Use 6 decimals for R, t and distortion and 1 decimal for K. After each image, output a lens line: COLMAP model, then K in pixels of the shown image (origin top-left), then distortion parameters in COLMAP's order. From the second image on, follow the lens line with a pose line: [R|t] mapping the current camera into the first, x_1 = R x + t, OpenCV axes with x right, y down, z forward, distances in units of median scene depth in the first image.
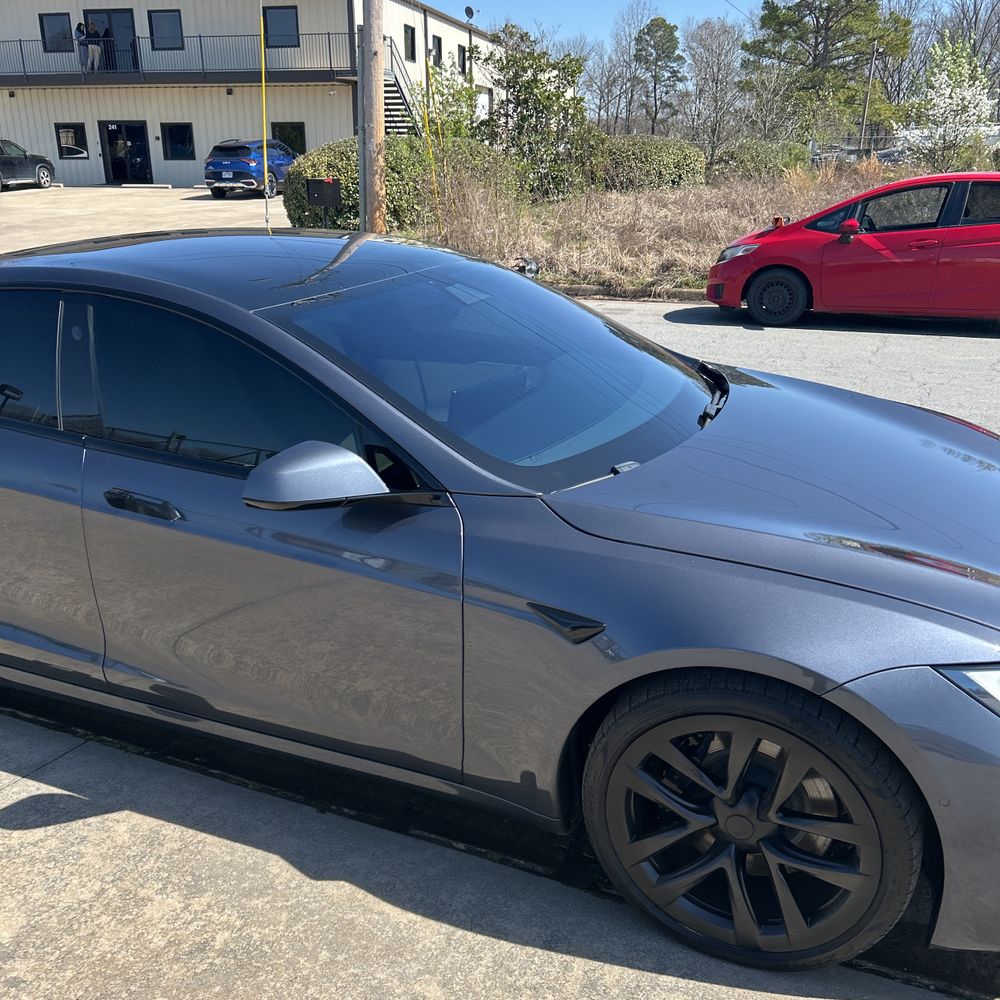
lens RADIAL K [[1014.9, 0, 506.6], [0, 1014.9, 504.3], [0, 0, 1]] dist [0.037348, -0.038142]
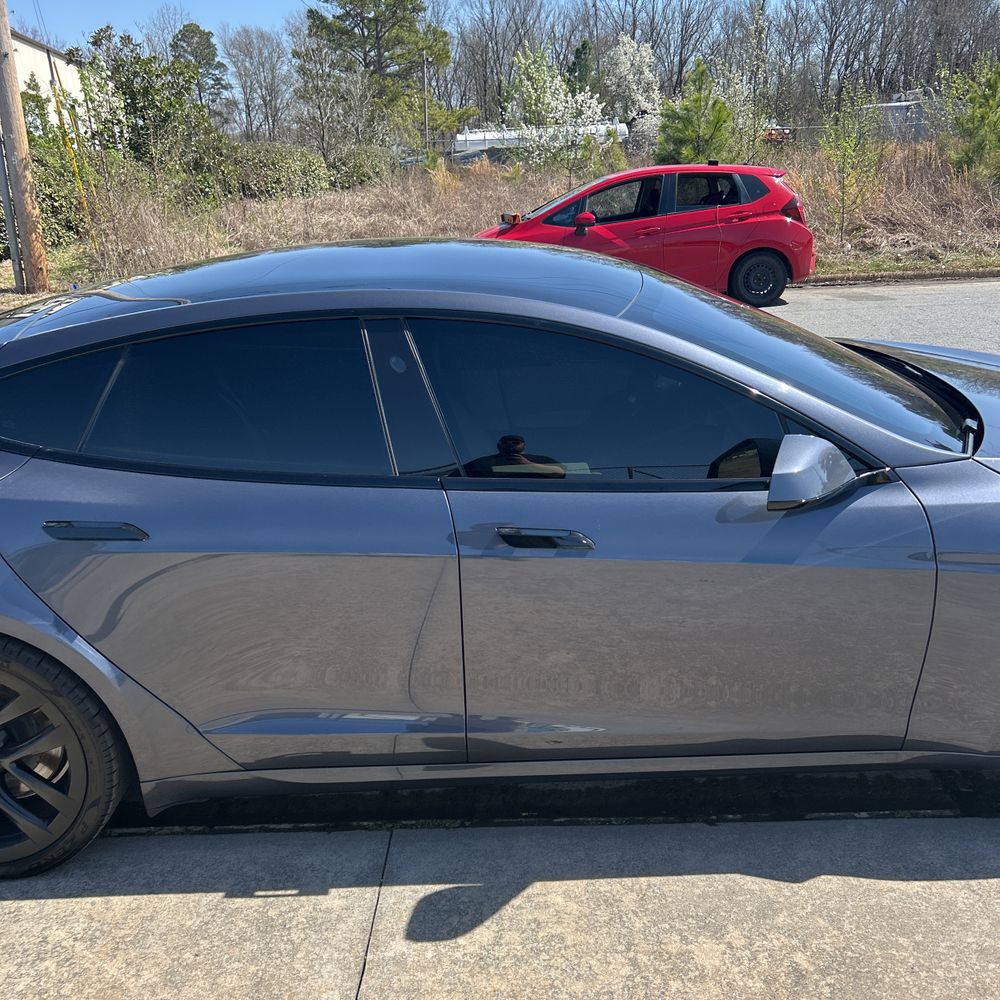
lens RADIAL K [[1018.3, 0, 508.5], [0, 1018.3, 503.8], [0, 0, 1]] dist [0.003236, 0.030446]
pose [[0.911045, -0.160104, 0.379953, -0.058518], [0.162747, 0.986341, 0.025391, -0.004818], [-0.378828, 0.038703, 0.924657, 0.014124]]
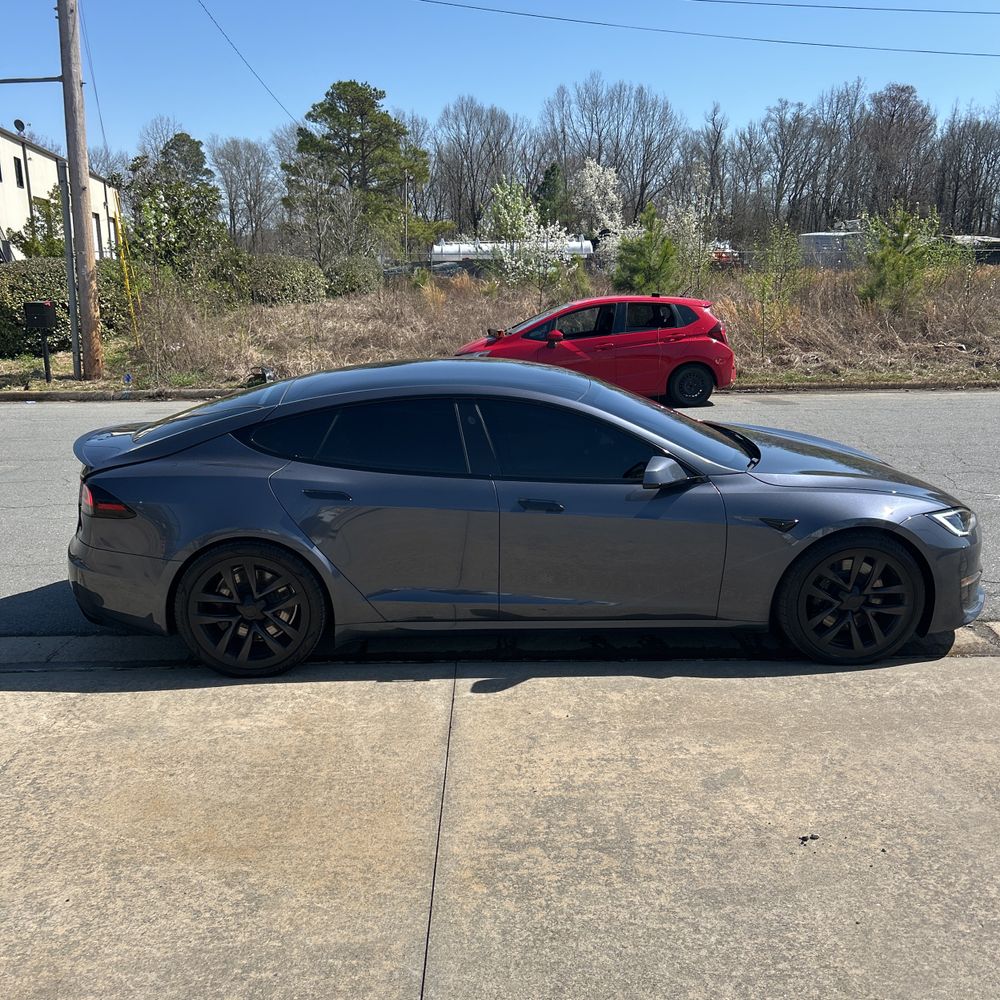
lens RADIAL K [[1014.9, 0, 506.6], [0, 1014.9, 504.3], [0, 0, 1]] dist [0.037348, -0.038142]
pose [[0.899670, -0.101837, 0.424527, -0.098107], [0.141560, 0.987922, -0.063011, 0.008809], [-0.412983, 0.116786, 0.903220, -0.054696]]
